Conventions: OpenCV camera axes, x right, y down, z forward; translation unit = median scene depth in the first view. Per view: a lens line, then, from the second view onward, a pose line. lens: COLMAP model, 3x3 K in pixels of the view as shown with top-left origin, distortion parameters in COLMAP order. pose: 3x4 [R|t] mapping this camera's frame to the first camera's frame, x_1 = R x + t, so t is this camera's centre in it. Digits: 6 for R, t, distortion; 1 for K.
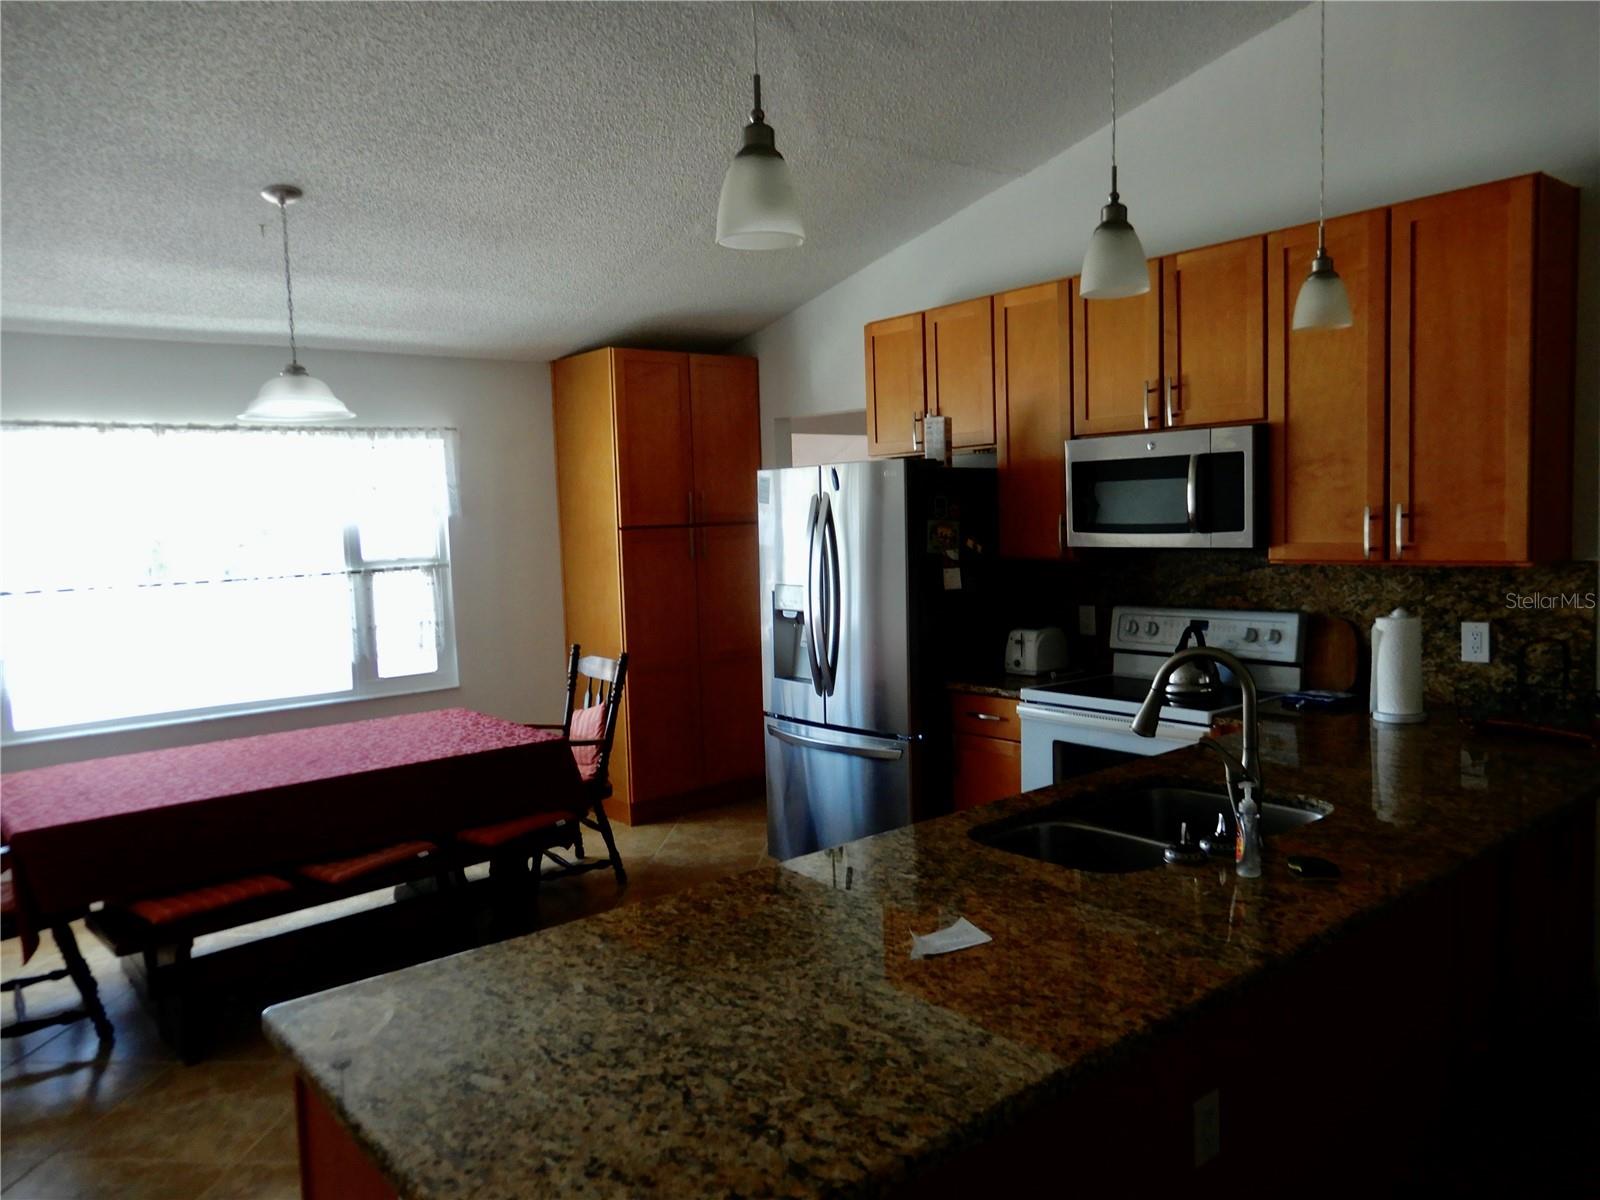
lens RADIAL K [[1144.3, 0, 804.2], [0, 1144.3, 602.4], [0, 0, 1]] dist [0.004631, 0.004278]
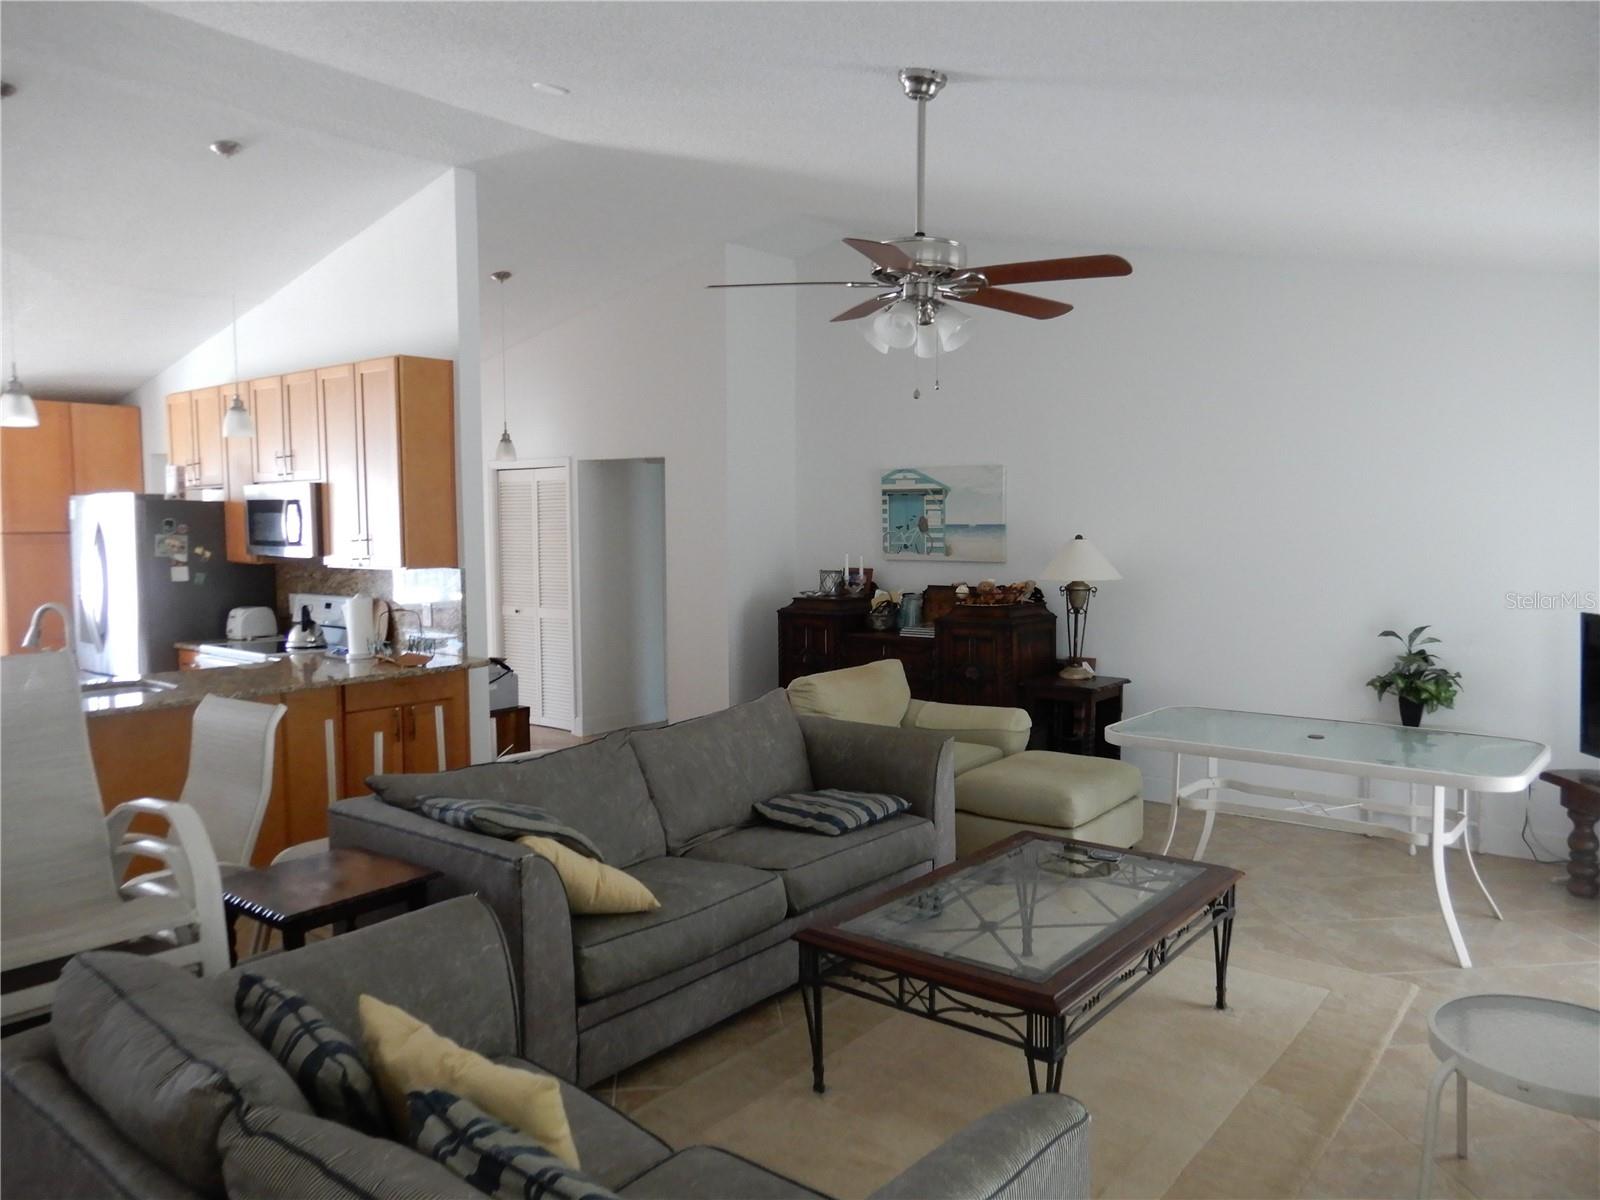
lens RADIAL K [[1144.3, 0, 796.2], [0, 1144.3, 596.0], [0, 0, 1]] dist [0.004631, 0.004278]
pose [[0.979617, 0.010060, 0.200624, 0.618641], [-0.008267, 0.999918, -0.009772, 0.016147], [-0.200706, 0.007914, 0.979620, -0.628912]]
